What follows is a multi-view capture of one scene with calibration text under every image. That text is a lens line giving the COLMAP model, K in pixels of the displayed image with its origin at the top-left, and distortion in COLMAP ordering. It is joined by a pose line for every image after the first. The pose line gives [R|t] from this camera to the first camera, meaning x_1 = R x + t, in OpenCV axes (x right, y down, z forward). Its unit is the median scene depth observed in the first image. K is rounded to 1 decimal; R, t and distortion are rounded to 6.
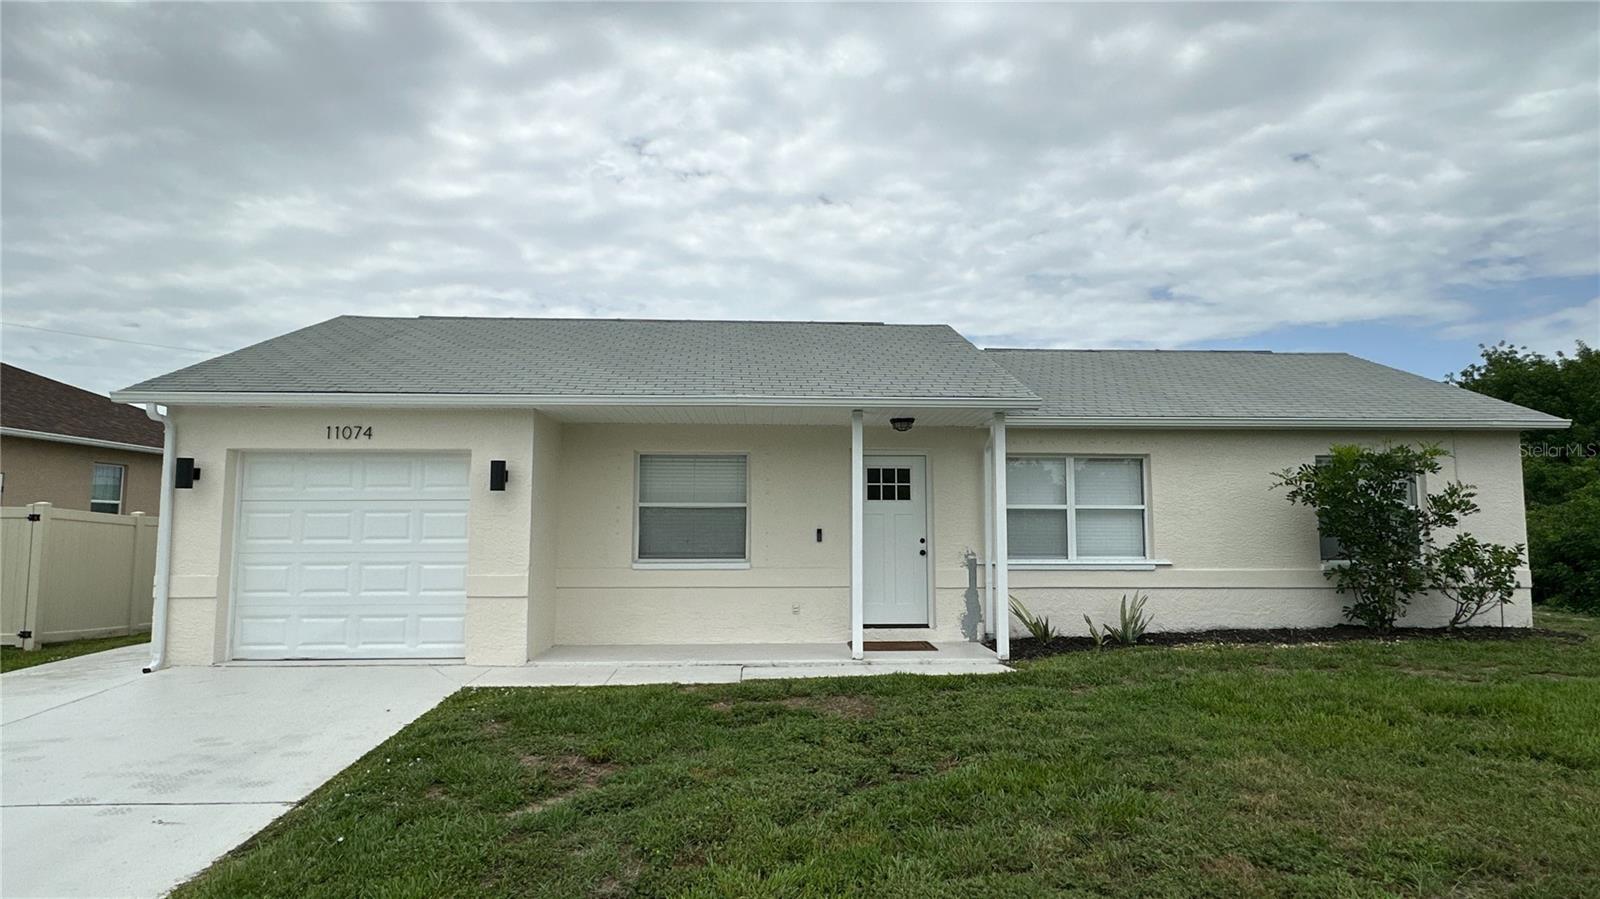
lens RADIAL K [[885.7, 0, 796.0], [0, 885.7, 445.4], [0, 0, 1]] dist [-0.000770, 0.002077]
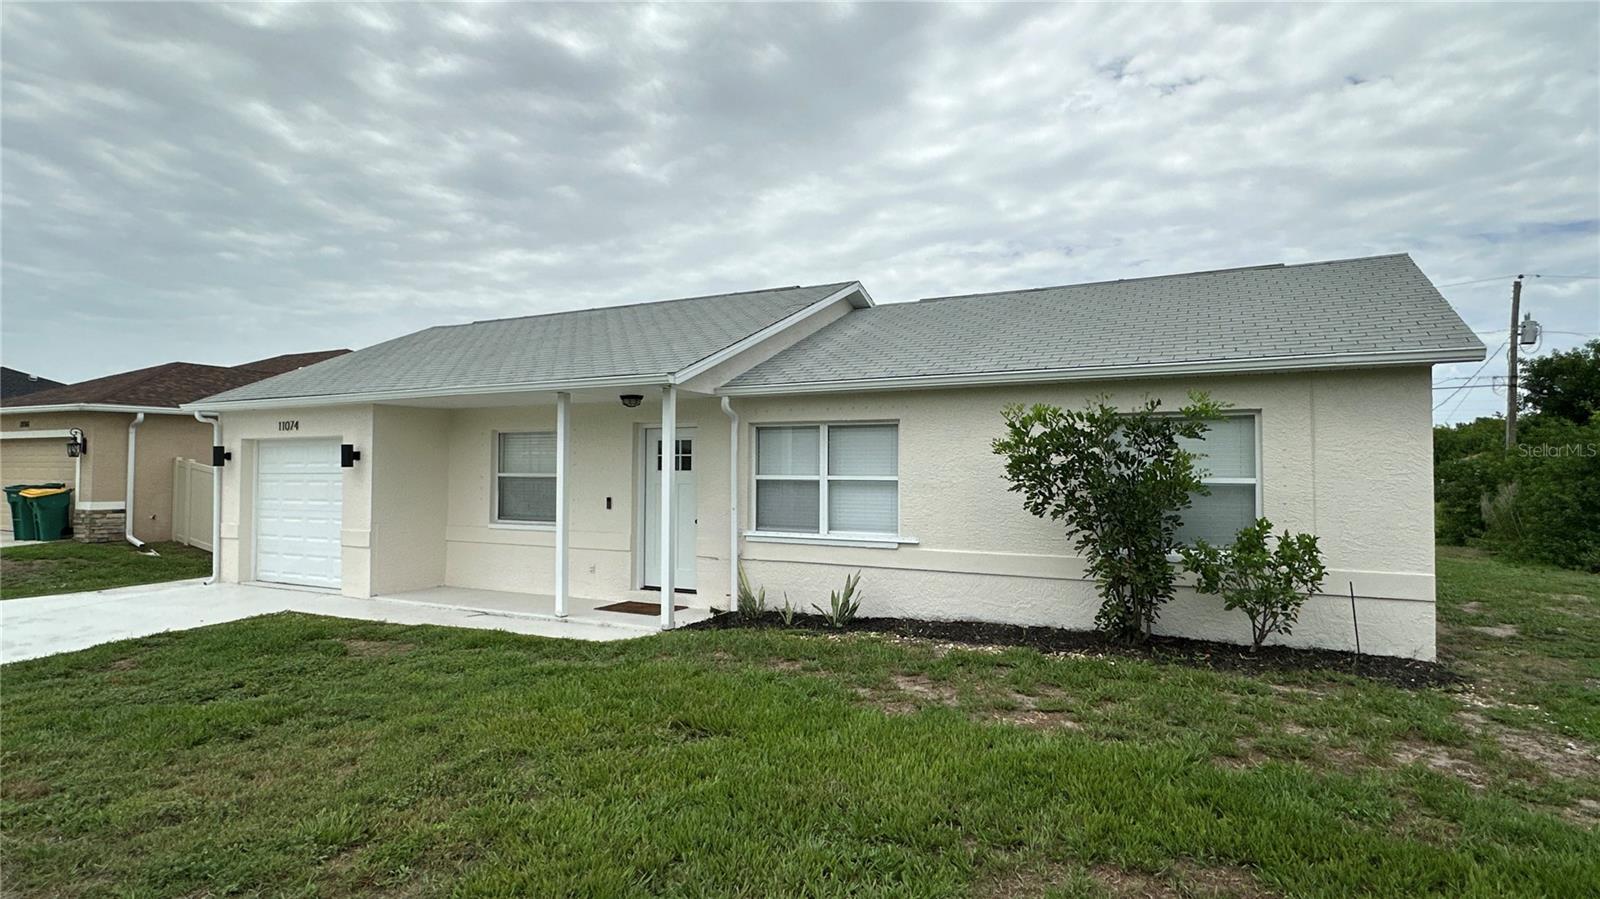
lens RADIAL K [[885.7, 0, 789.2], [0, 885.7, 441.6], [0, 0, 1]] dist [-0.000770, 0.002077]
pose [[0.851648, -0.016882, -0.523841, 0.789068], [0.045804, 0.998054, 0.042302, -0.010689], [0.522108, -0.060021, 0.850765, 0.188101]]
